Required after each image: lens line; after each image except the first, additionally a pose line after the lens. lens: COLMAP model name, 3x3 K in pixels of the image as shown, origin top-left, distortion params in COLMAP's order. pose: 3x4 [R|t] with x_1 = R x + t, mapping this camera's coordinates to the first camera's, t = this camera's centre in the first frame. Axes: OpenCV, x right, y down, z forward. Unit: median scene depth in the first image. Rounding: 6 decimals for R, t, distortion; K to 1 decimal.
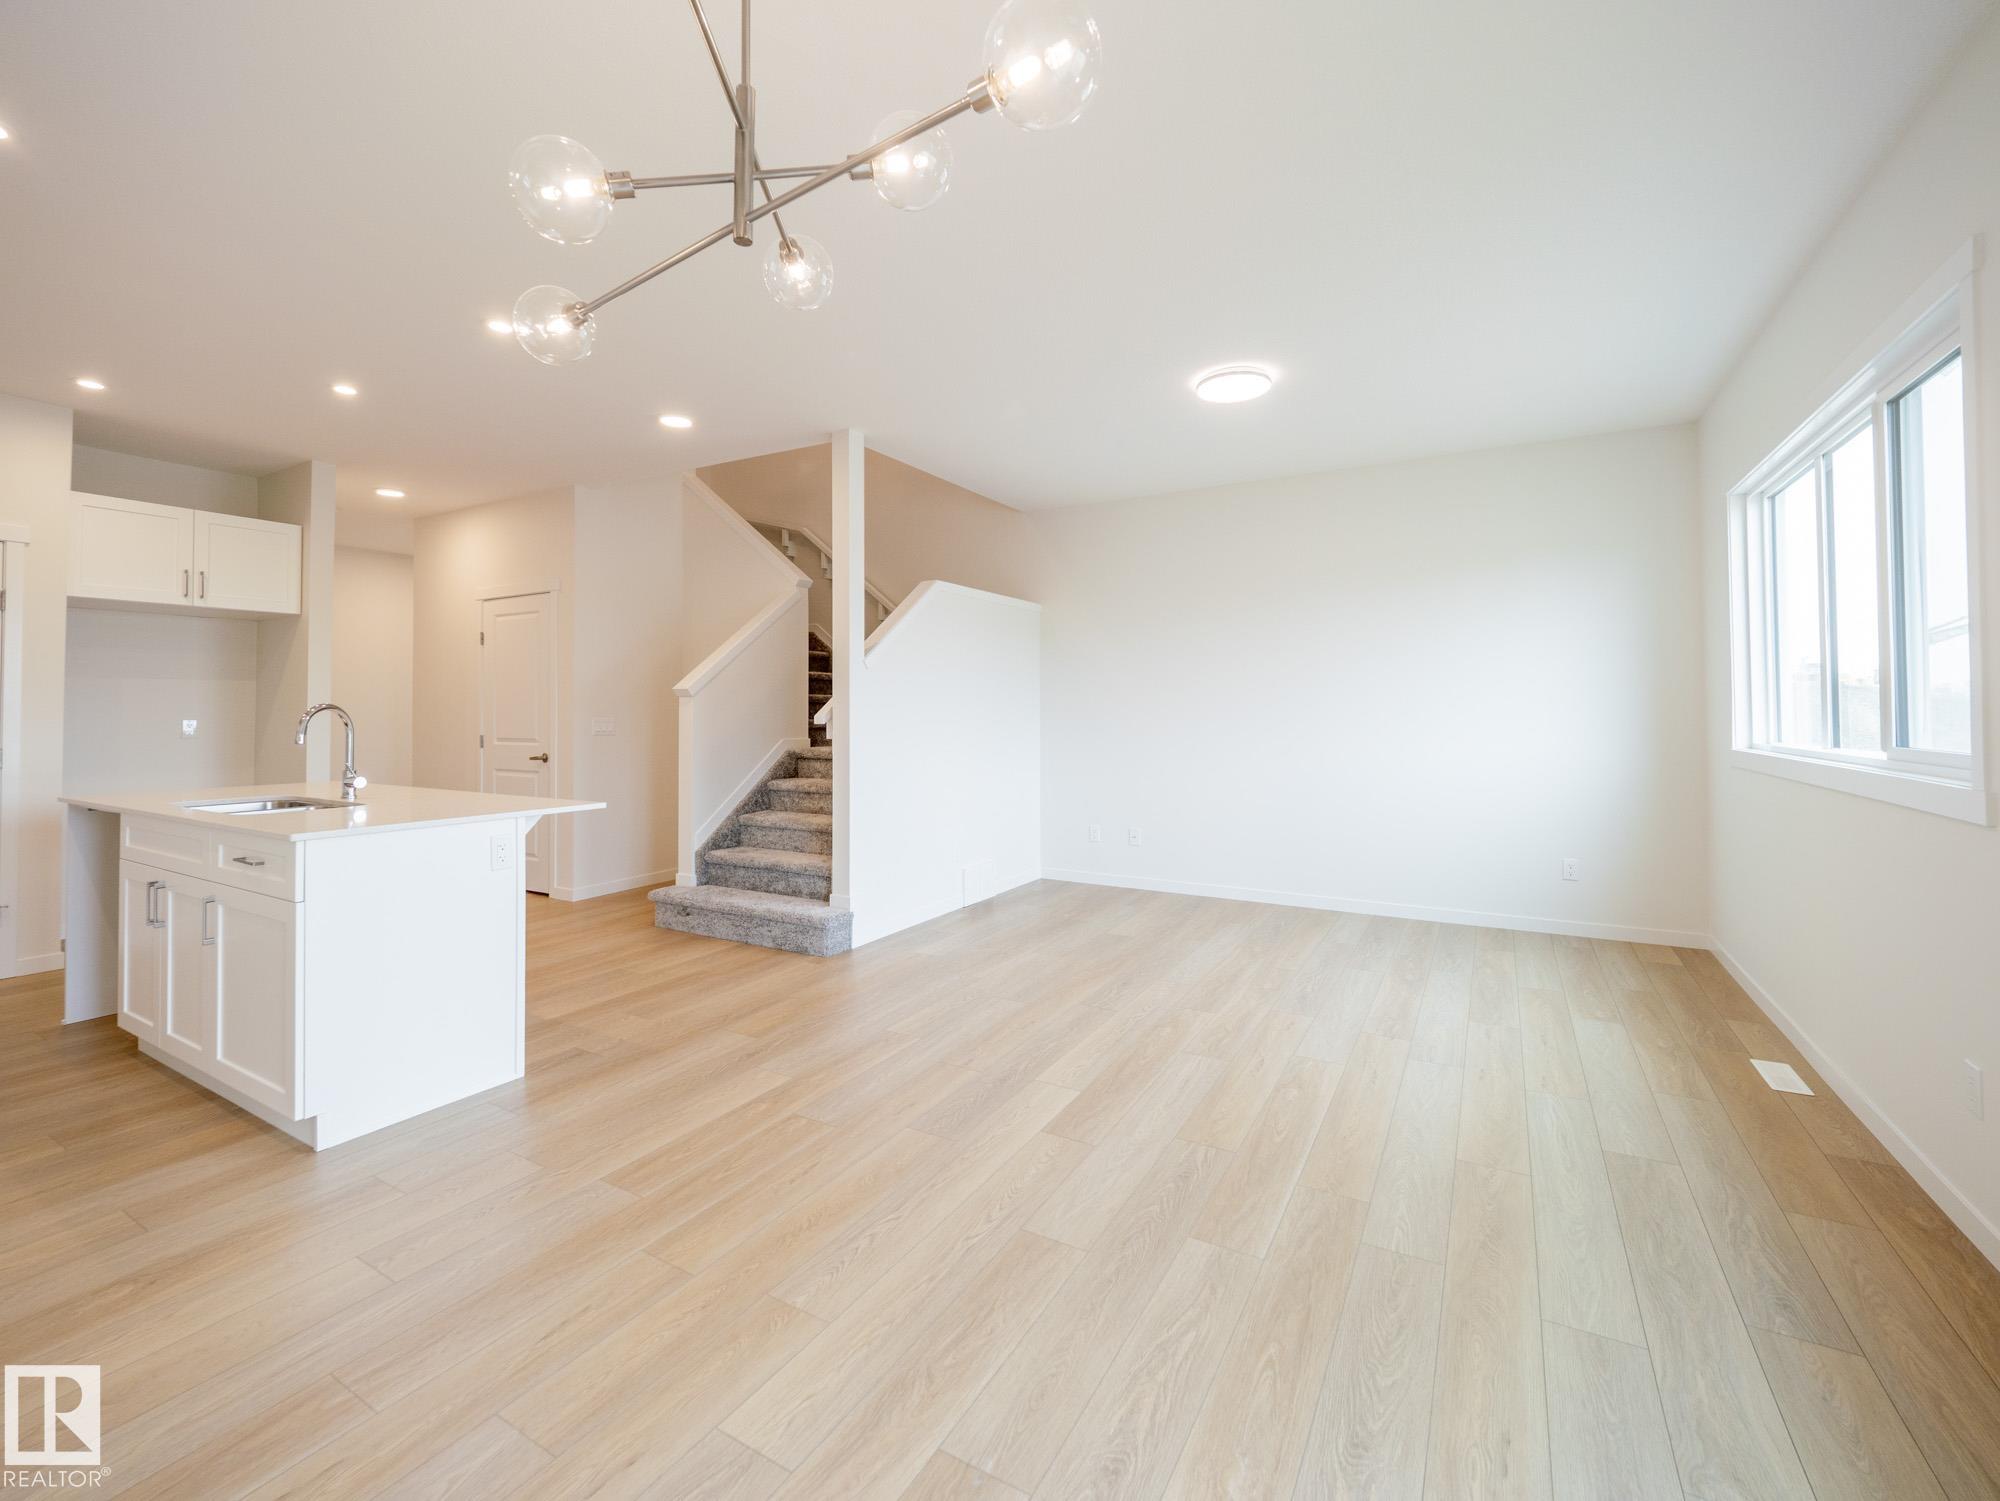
lens RADIAL K [[851.9, 0, 1002.1], [0, 851.9, 696.4], [0, 0, 1]] dist [-0.004570, -0.000744]
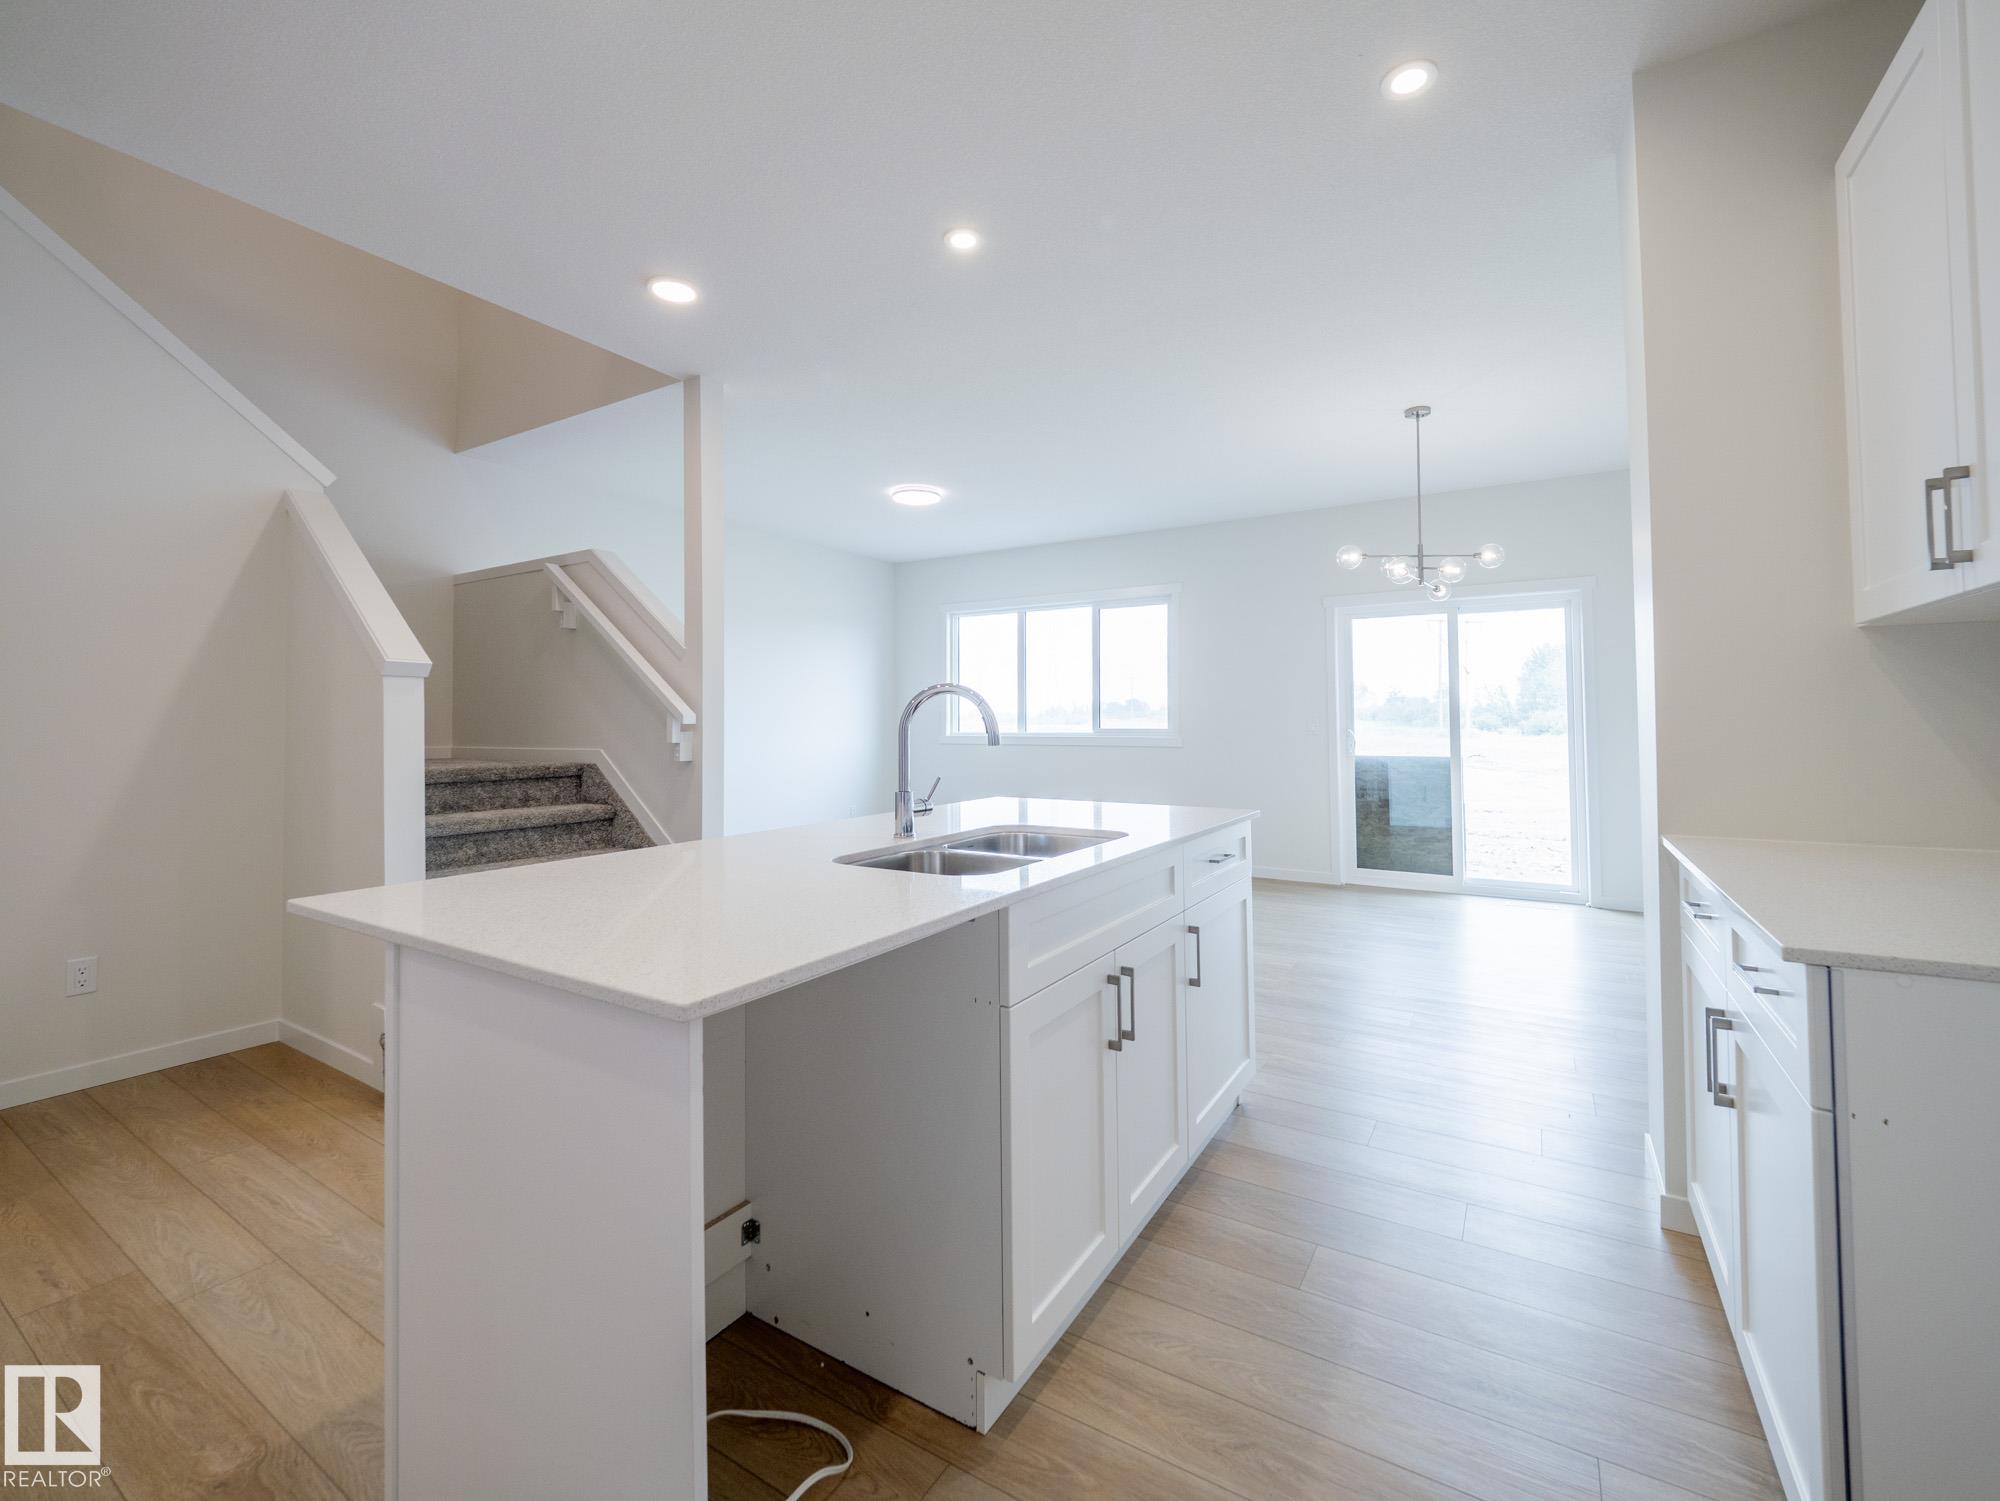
lens RADIAL K [[851.9, 0, 1002.1], [0, 851.9, 696.4], [0, 0, 1]] dist [-0.004570, -0.000744]
pose [[0.037627, 0.032596, 0.998760, -1.580172], [-0.013788, 0.999390, -0.032097, 0.042123], [-0.999197, -0.012563, 0.038054, 1.041495]]
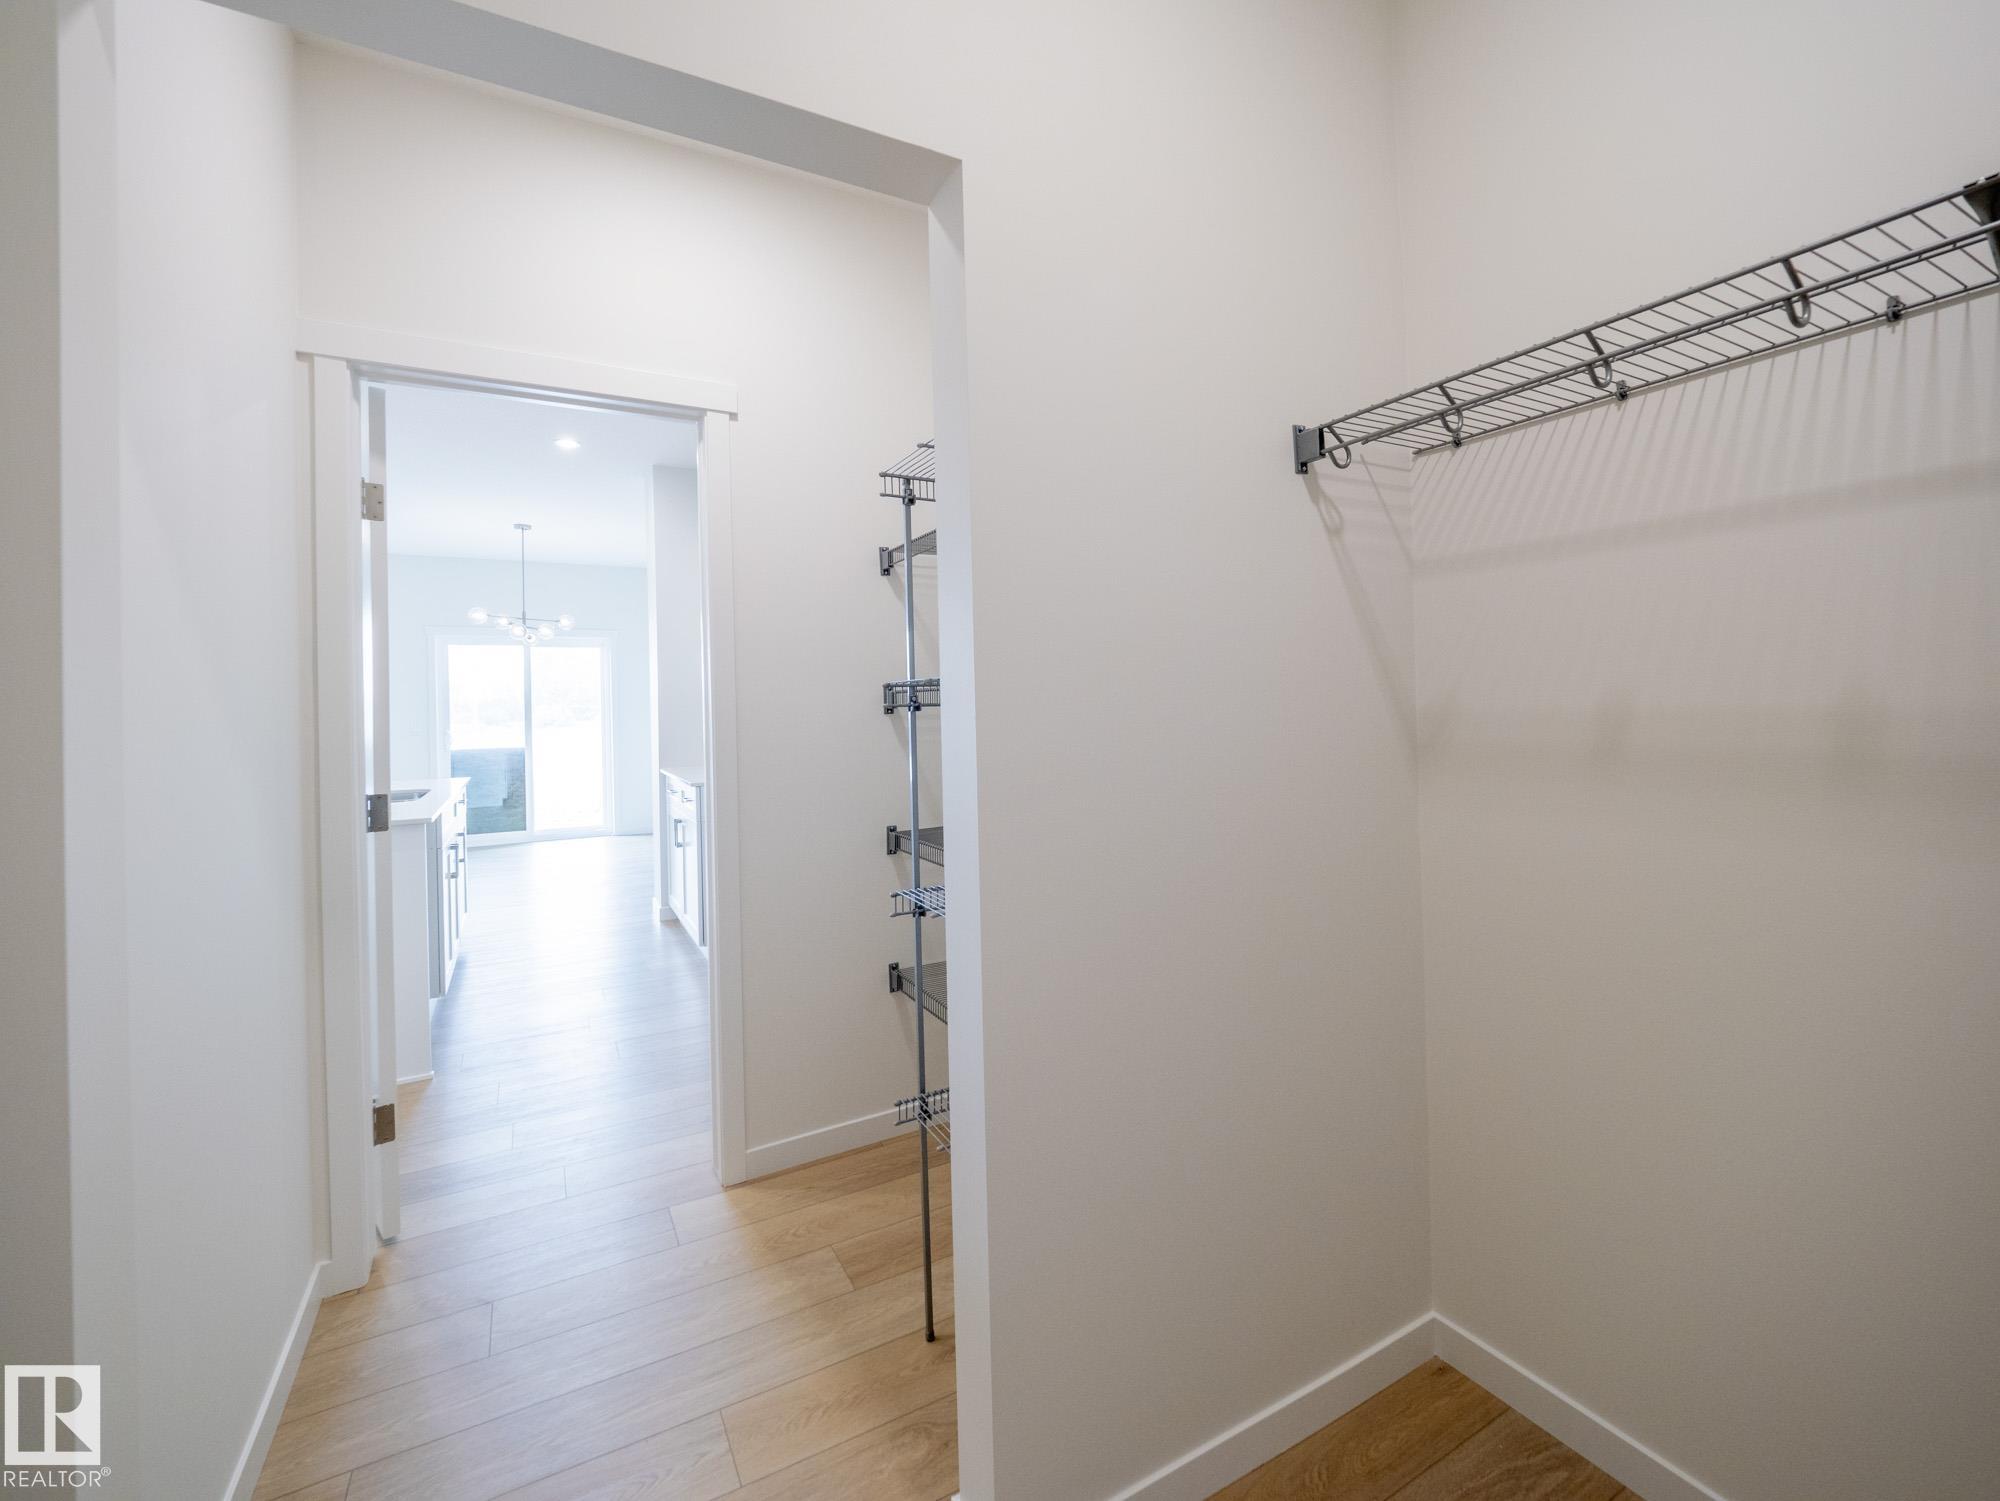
lens RADIAL K [[851.9, 0, 1002.1], [0, 851.9, 696.4], [0, 0, 1]] dist [-0.004570, -0.000744]
pose [[-0.853340, 0.025204, 0.520745, -2.394007], [0.015931, 0.999625, -0.022276, 0.026069], [-0.521111, -0.010713, -0.853422, 1.668042]]
